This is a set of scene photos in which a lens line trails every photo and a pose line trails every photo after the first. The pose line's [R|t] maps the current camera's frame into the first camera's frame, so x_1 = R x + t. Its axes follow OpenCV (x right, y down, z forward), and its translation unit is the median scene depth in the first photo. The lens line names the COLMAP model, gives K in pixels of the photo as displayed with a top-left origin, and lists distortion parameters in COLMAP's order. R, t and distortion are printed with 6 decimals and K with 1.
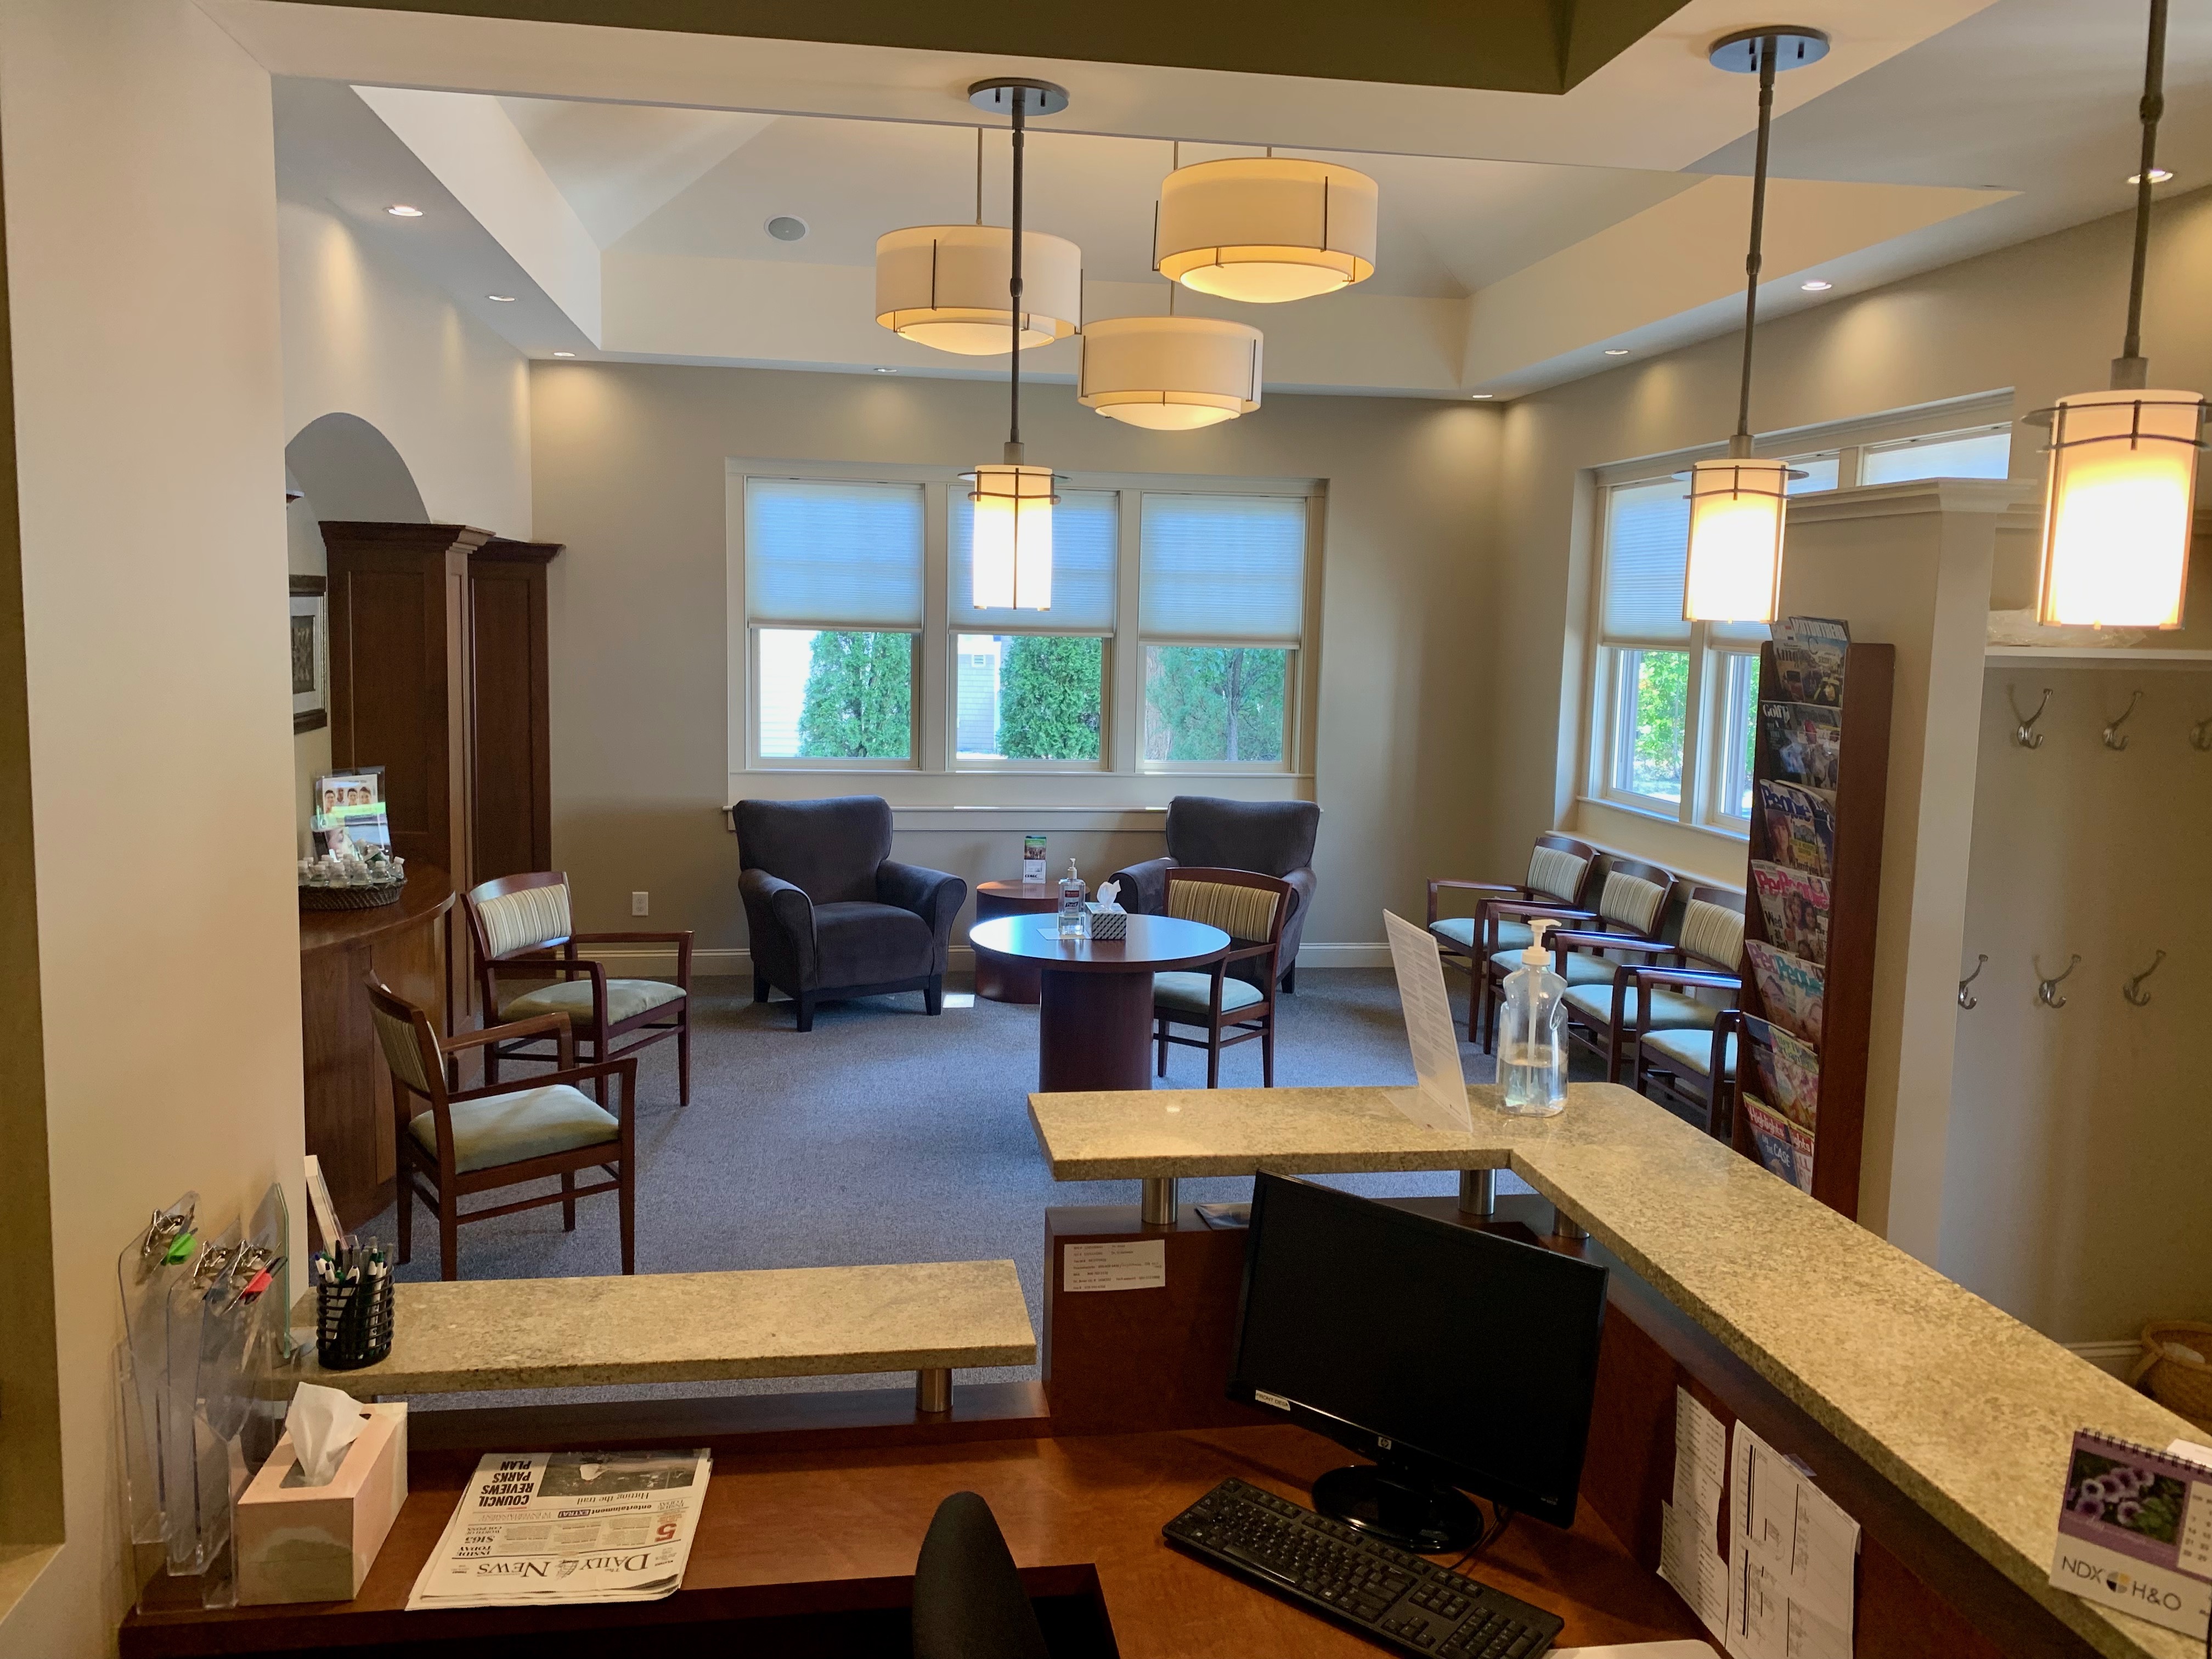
lens RADIAL K [[1694.6, 0, 1114.9], [0, 1694.6, 820.2], [0, 0, 1]] dist [0.063315, -0.069596]
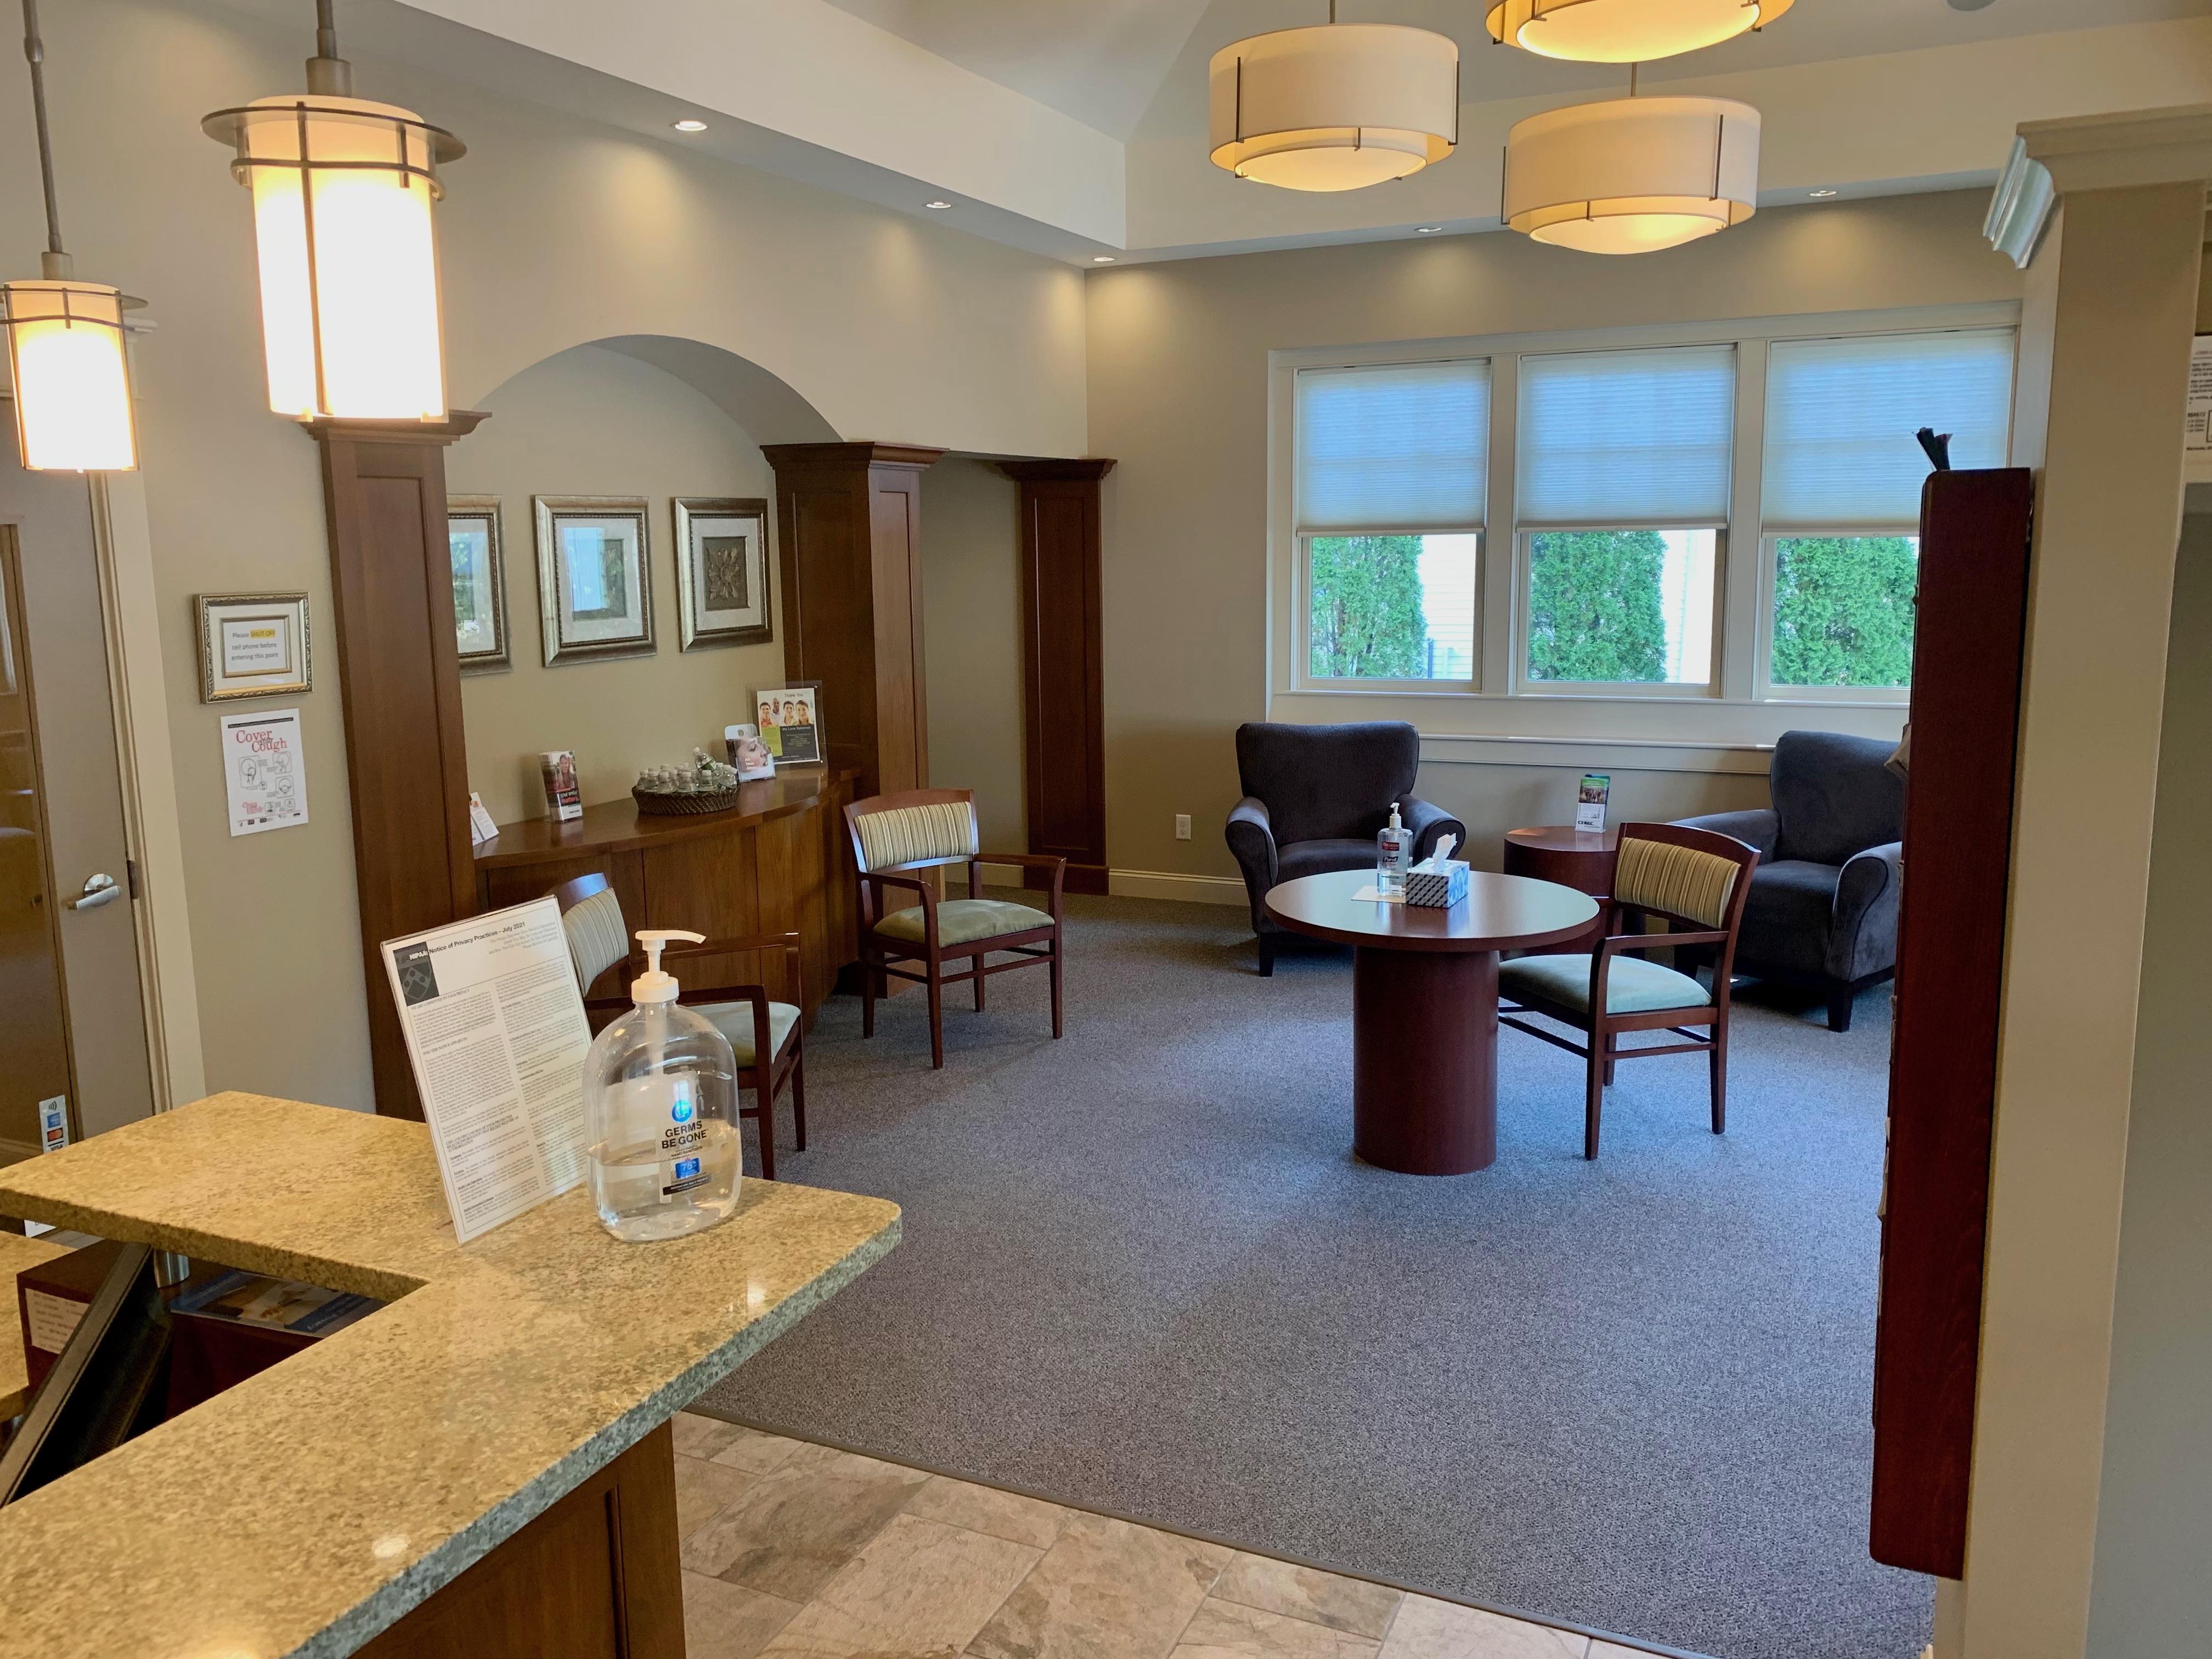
lens RADIAL K [[1694.6, 0, 1105.6], [0, 1694.6, 826.1], [0, 0, 1]] dist [0.063315, -0.069596]
pose [[0.828686, 0.059460, -0.556546, 0.300934], [-0.032131, 0.997755, 0.058755, -0.009390], [0.558790, -0.030807, 0.828737, 0.233725]]
